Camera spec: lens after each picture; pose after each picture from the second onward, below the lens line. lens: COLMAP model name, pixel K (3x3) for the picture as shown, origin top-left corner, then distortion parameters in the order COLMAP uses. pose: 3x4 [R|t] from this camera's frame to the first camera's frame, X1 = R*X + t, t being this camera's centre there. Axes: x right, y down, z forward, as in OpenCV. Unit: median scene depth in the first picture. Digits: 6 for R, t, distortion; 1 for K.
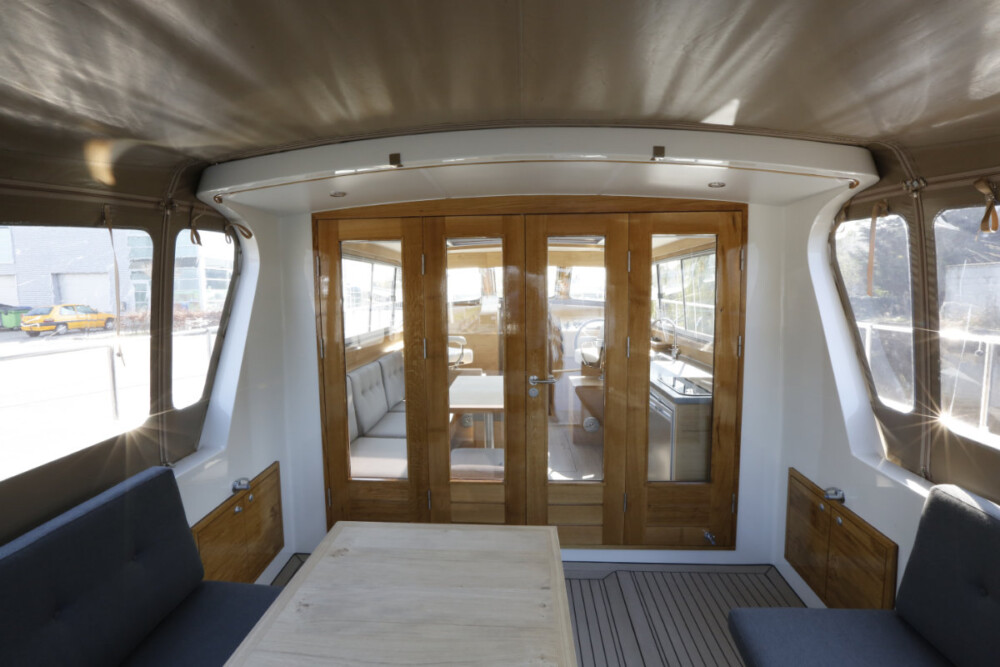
lens RADIAL K [[483.3, 0, 500.0], [0, 483.3, 333.5], [0, 0, 1]] dist [-0.002585, -0.000178]
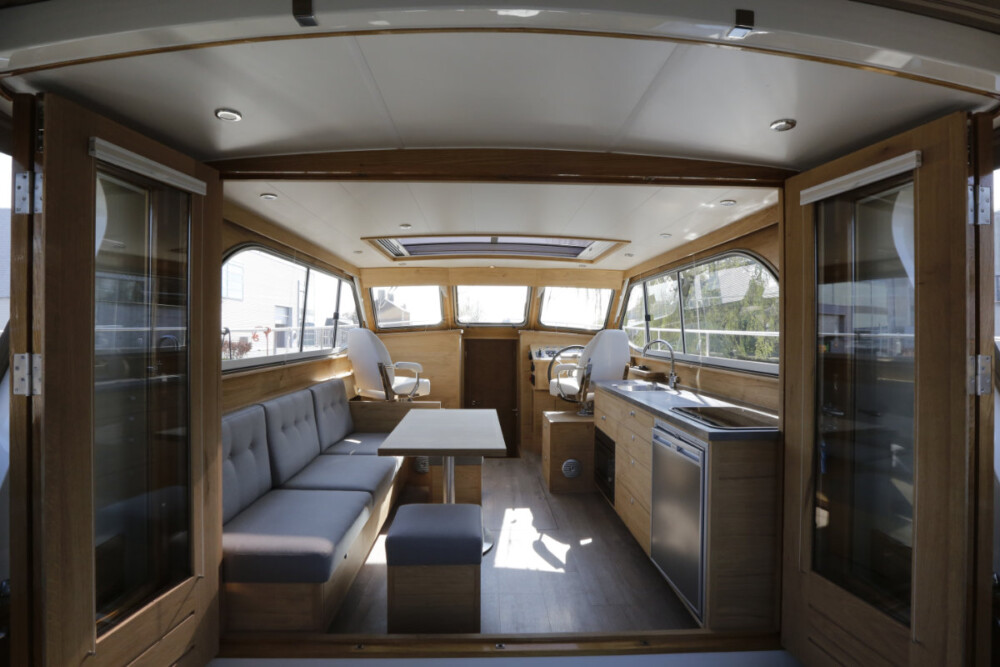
lens RADIAL K [[483.3, 0, 500.0], [0, 483.3, 333.5], [0, 0, 1]] dist [-0.002585, -0.000178]
pose [[0.996195, 0.017312, 0.085412, -0.009787], [-0.009970, 0.996275, -0.085649, 0.028664], [-0.086576, 0.084472, 0.992658, 0.164786]]
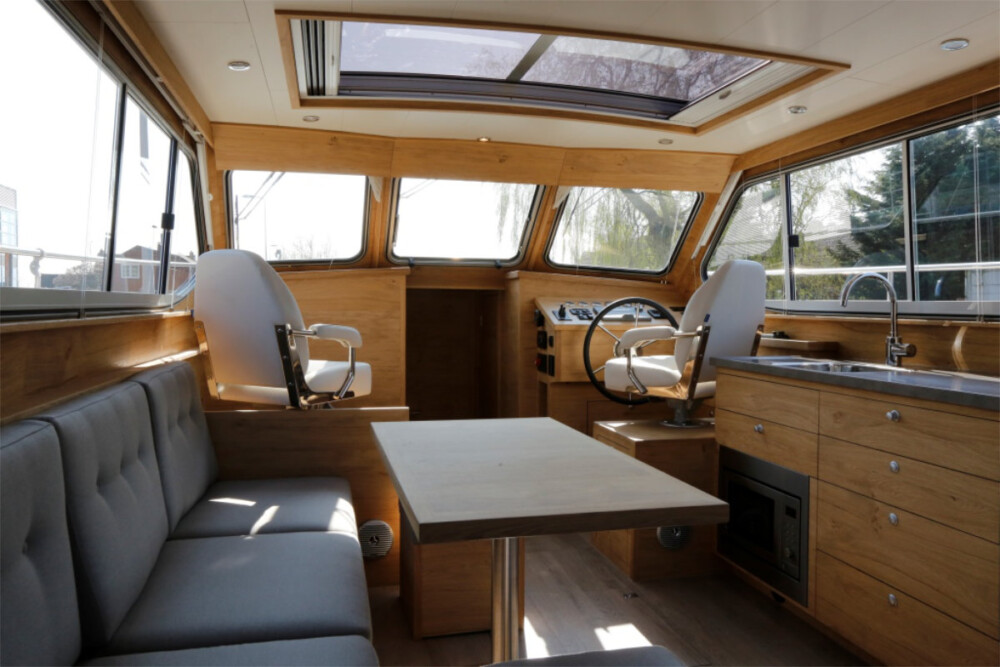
lens RADIAL K [[740.8, 0, 500.0], [0, 740.8, 333.5], [0, 0, 1]] dist [-0.005373, 0.000284]
pose [[0.956013, 0.009731, 0.293164, -0.154760], [0.006161, 0.998563, -0.053237, 0.049257], [-0.293261, 0.052701, 0.954579, 0.424577]]
